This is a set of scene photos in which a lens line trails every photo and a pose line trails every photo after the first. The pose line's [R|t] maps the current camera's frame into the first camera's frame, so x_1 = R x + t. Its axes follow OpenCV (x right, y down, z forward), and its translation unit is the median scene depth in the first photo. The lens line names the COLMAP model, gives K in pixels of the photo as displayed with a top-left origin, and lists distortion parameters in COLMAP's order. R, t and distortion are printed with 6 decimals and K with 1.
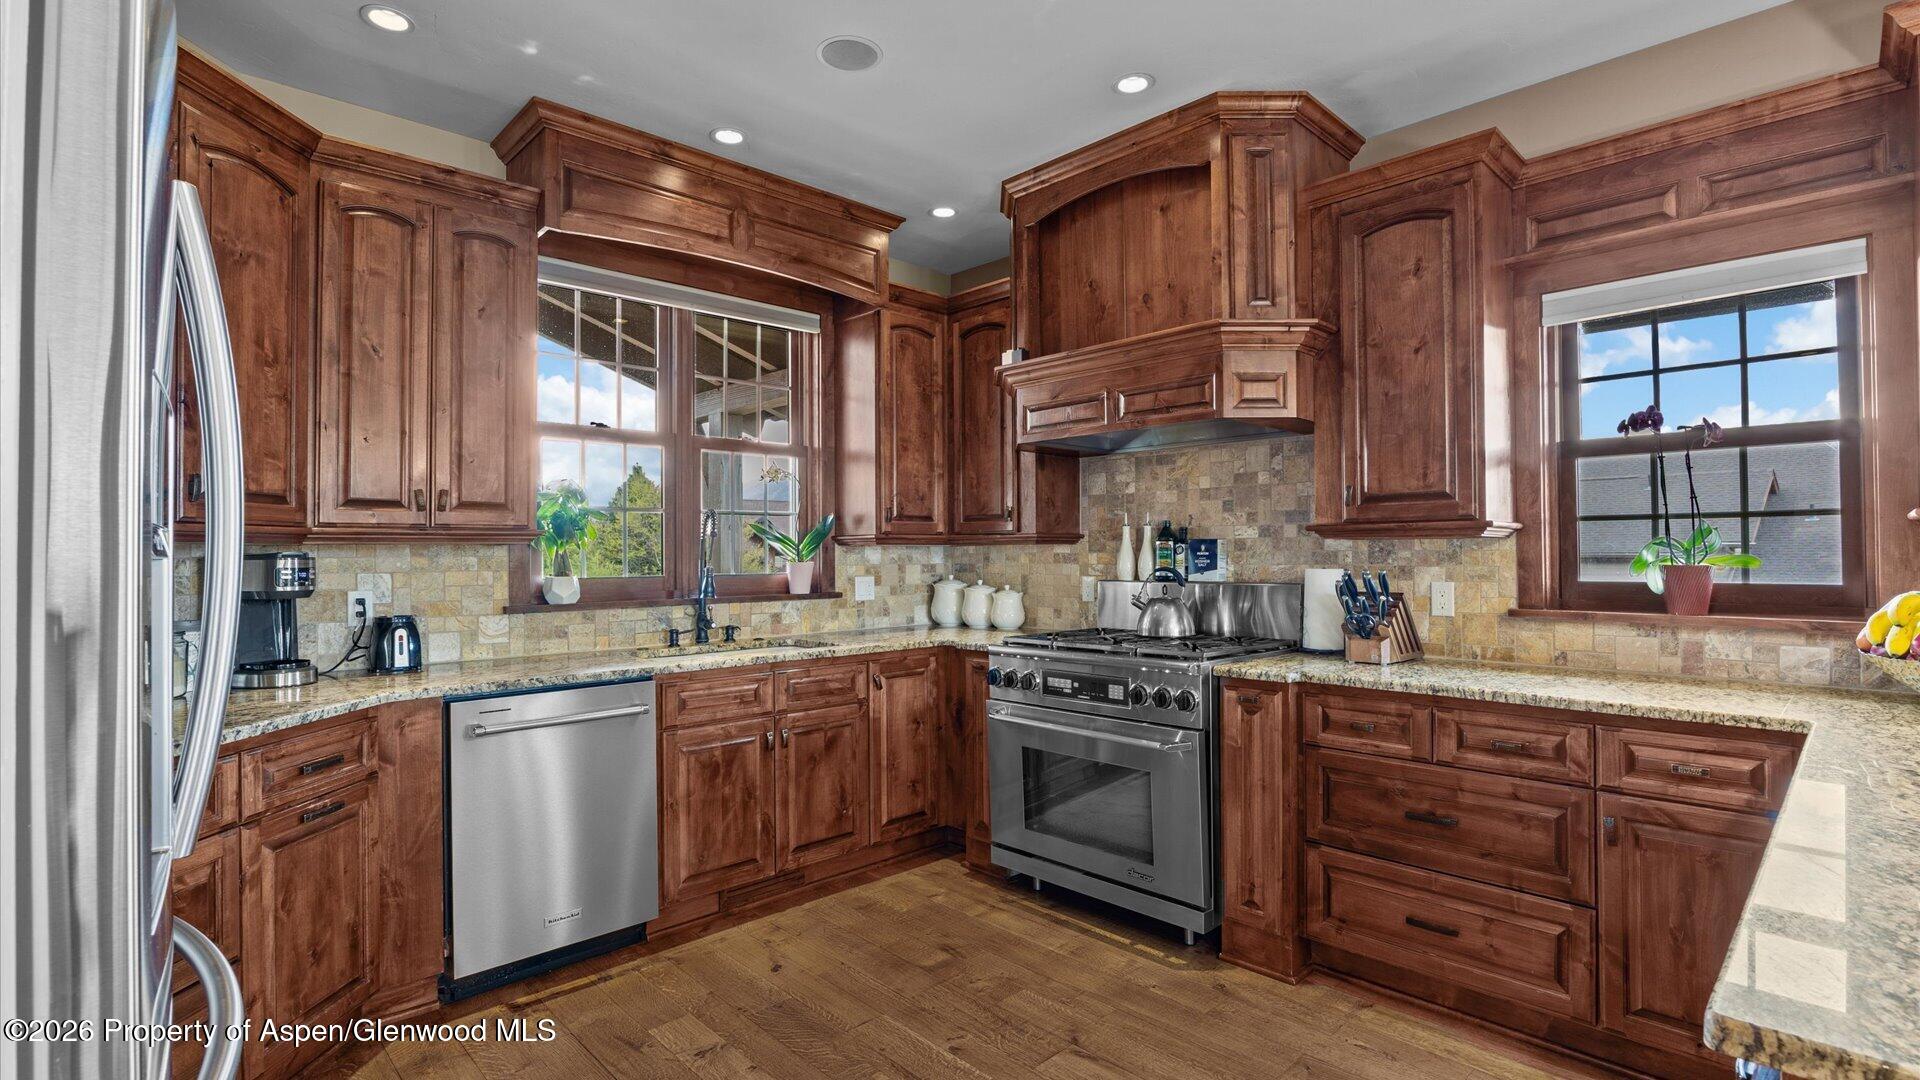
lens RADIAL K [[888.0, 0, 959.0], [0, 888.0, 540.3], [0, 0, 1]] dist [-0.013363, 0.002357]
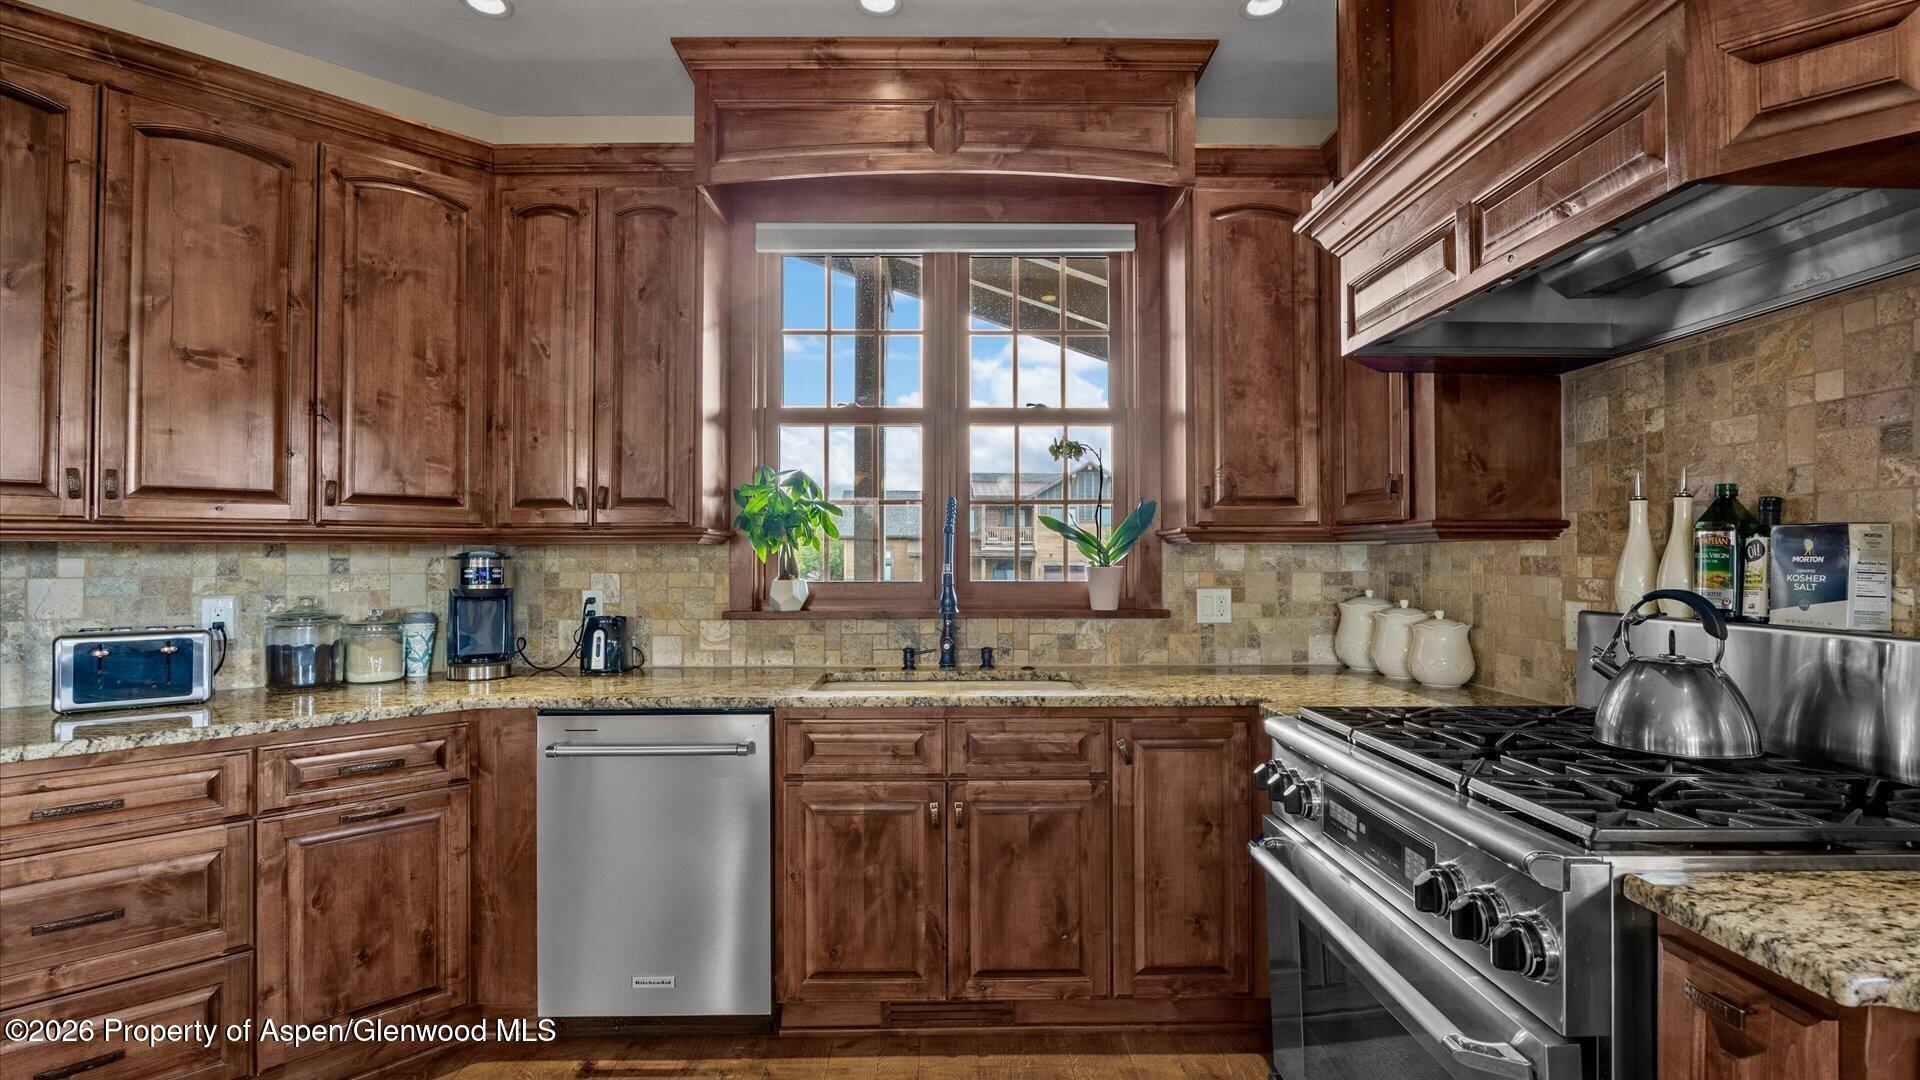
lens RADIAL K [[888.0, 0, 954.2], [0, 888.0, 542.3], [0, 0, 1]] dist [-0.013363, 0.002357]
pose [[0.732005, -0.005367, -0.681278, 0.288177], [0.007231, 0.999974, -0.000108, 0.004473], [0.681261, -0.004848, 0.732025, 0.478220]]
